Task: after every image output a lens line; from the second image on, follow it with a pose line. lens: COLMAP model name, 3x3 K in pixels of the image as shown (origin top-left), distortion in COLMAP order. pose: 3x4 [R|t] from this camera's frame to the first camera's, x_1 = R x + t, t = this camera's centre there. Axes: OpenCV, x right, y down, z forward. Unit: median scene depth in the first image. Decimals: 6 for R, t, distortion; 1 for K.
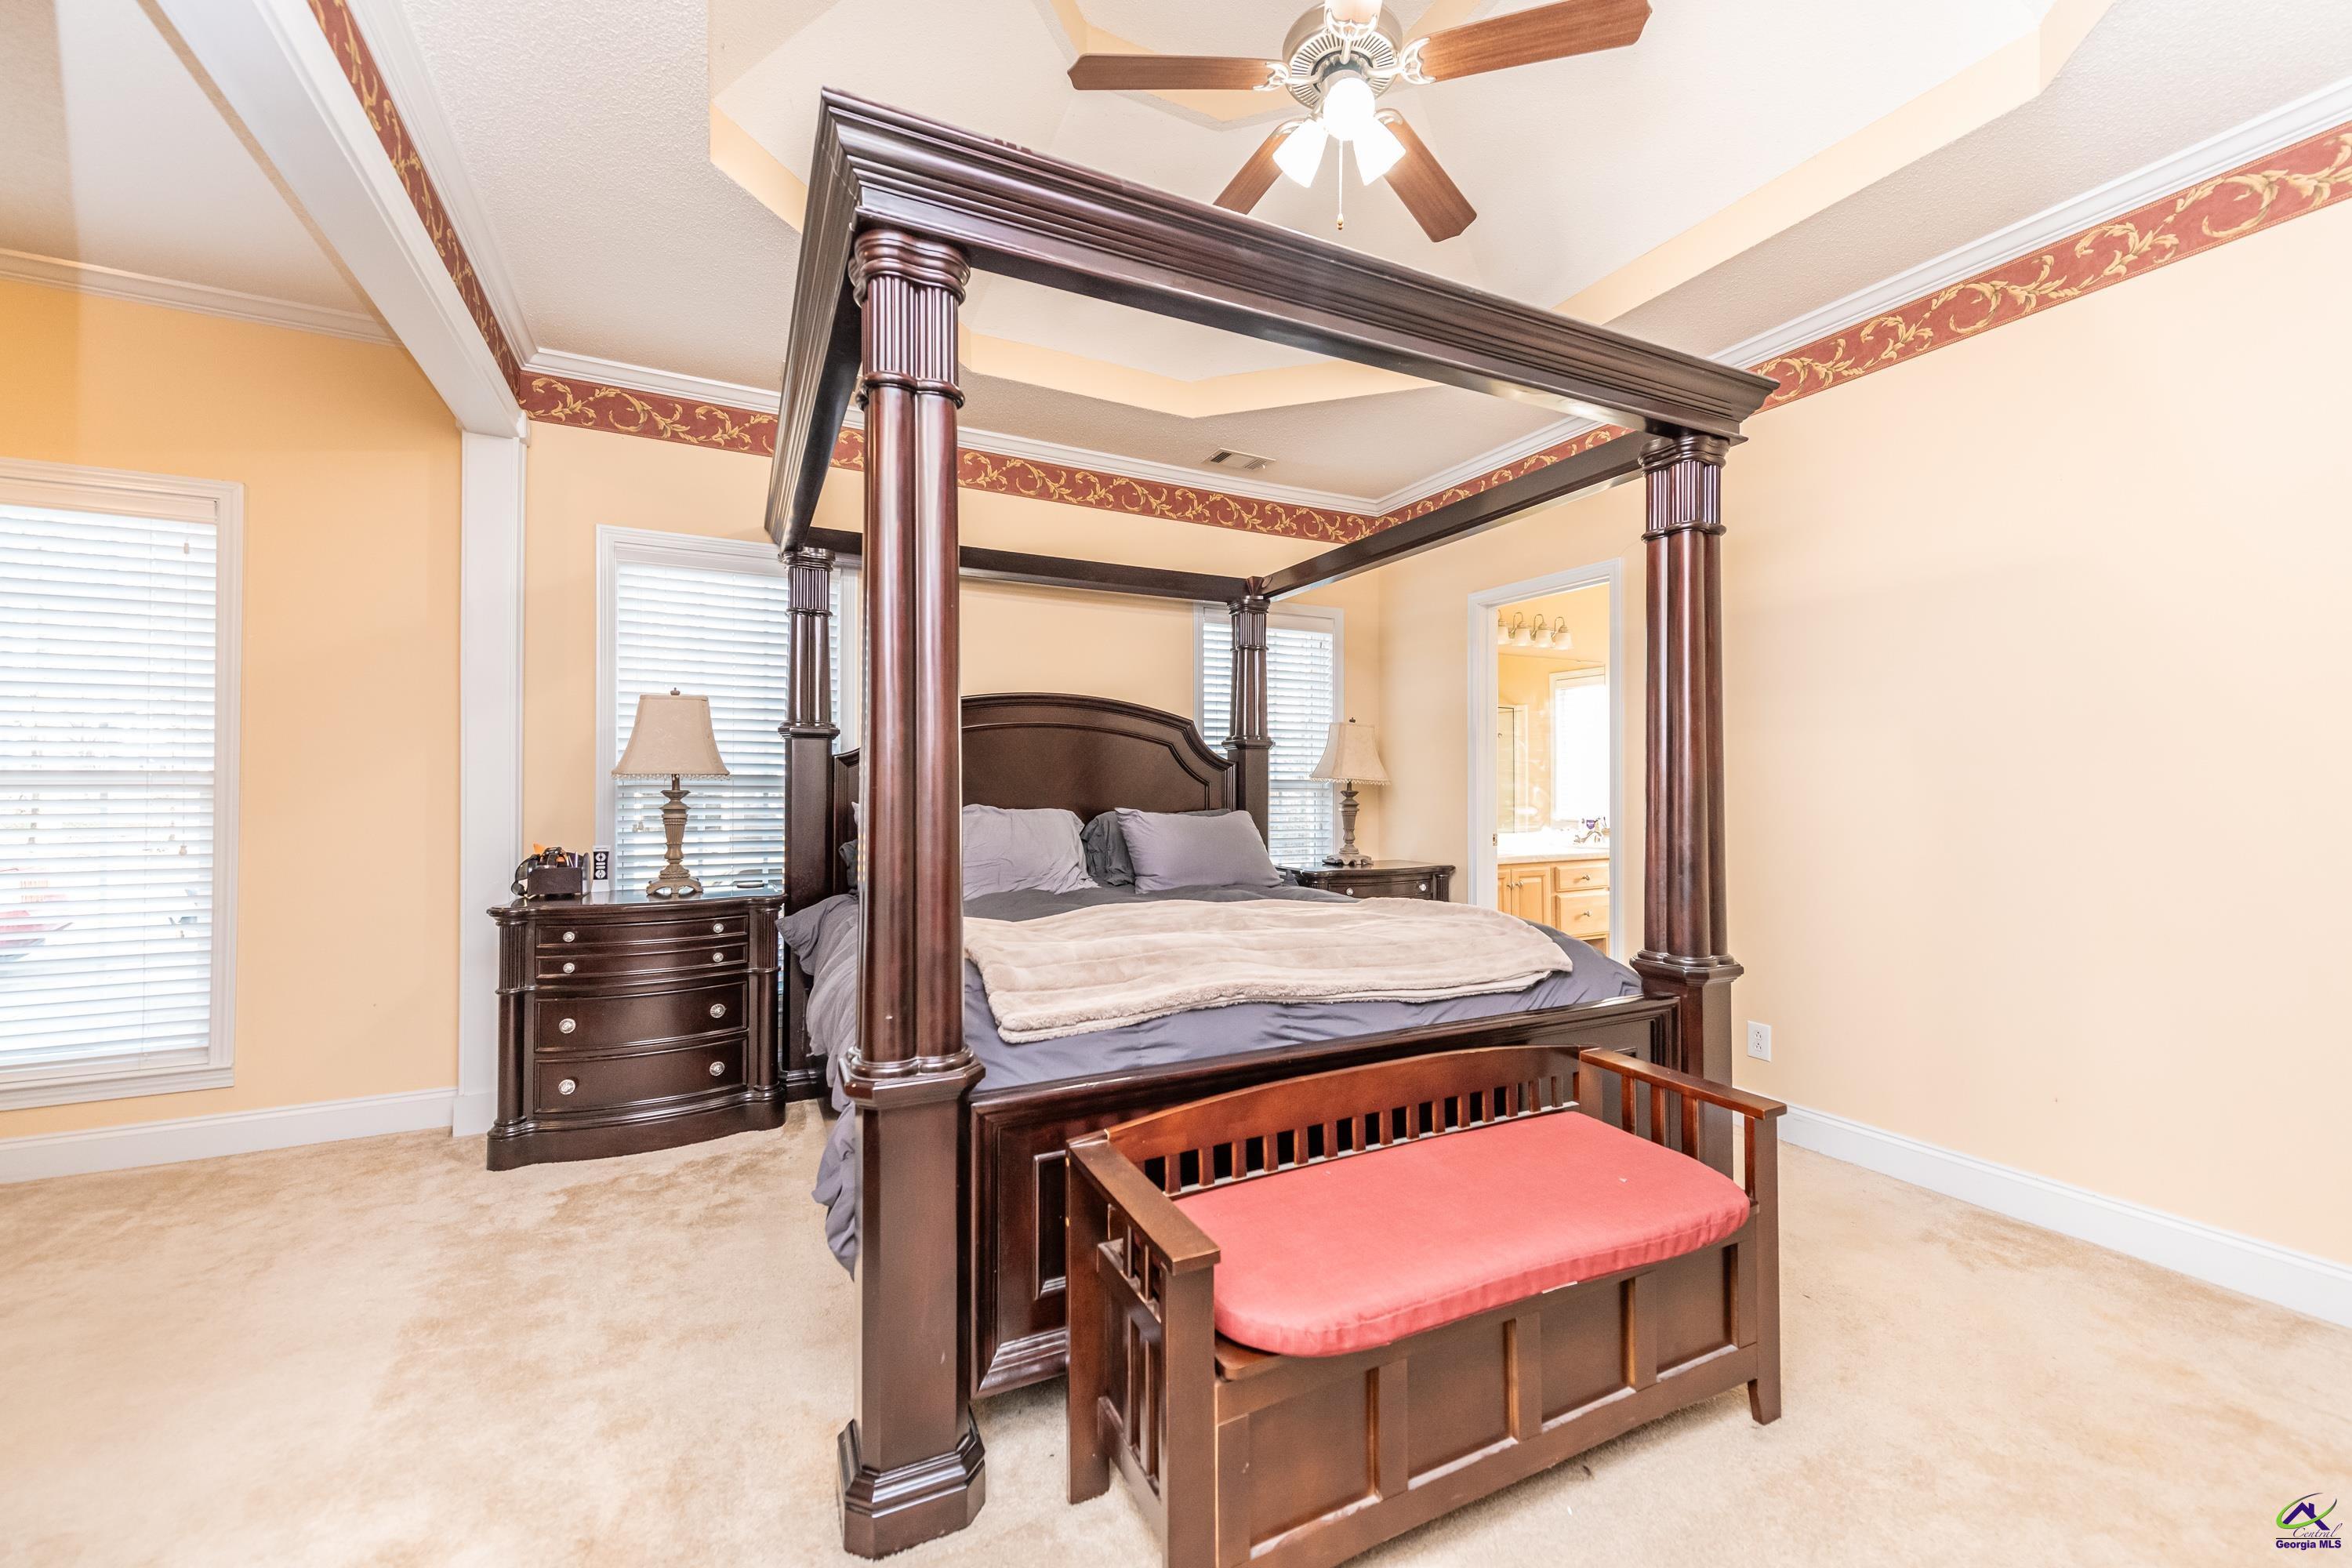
lens RADIAL K [[927.8, 0, 1185.1], [0, 927.8, 789.3], [0, 0, 1]] dist [0.006600, -0.004432]
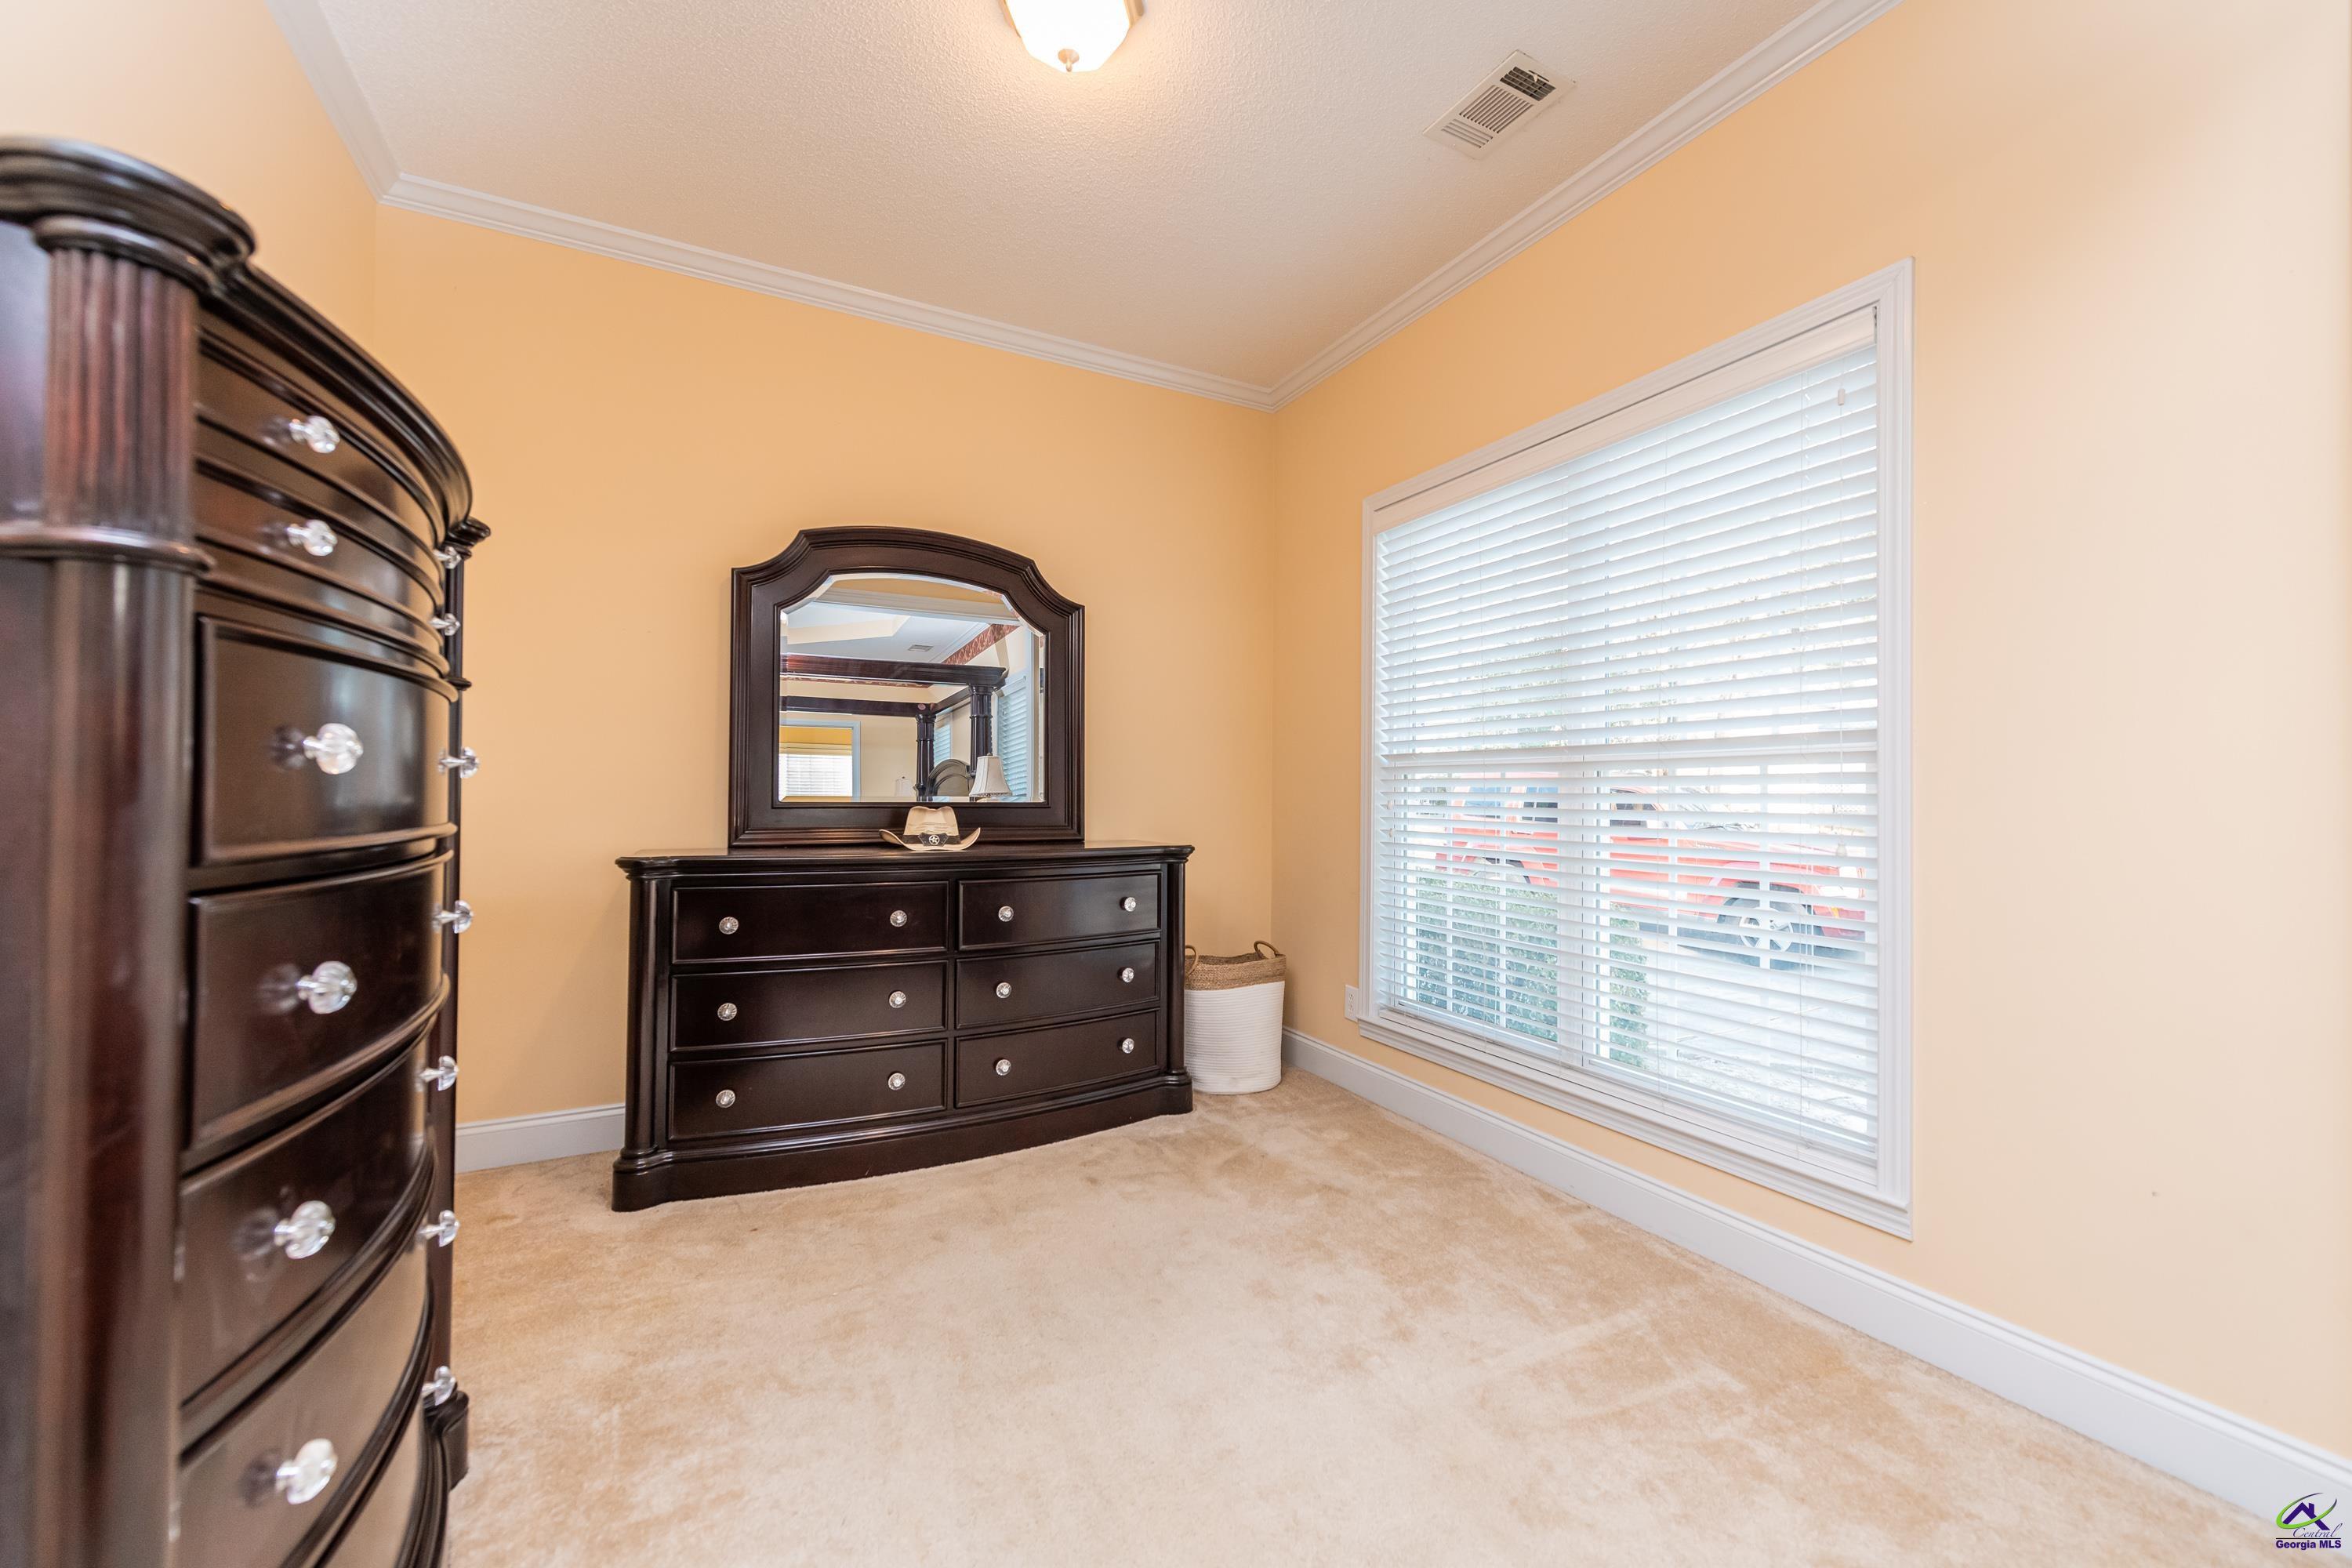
lens RADIAL K [[927.8, 0, 1187.4], [0, 927.8, 781.1], [0, 0, 1]] dist [0.006600, -0.004432]
pose [[-0.001736, -0.012751, -0.999917, -0.442234], [0.012225, 0.999844, -0.012771, 0.019907], [0.999924, -0.012246, -0.001580, 0.573672]]
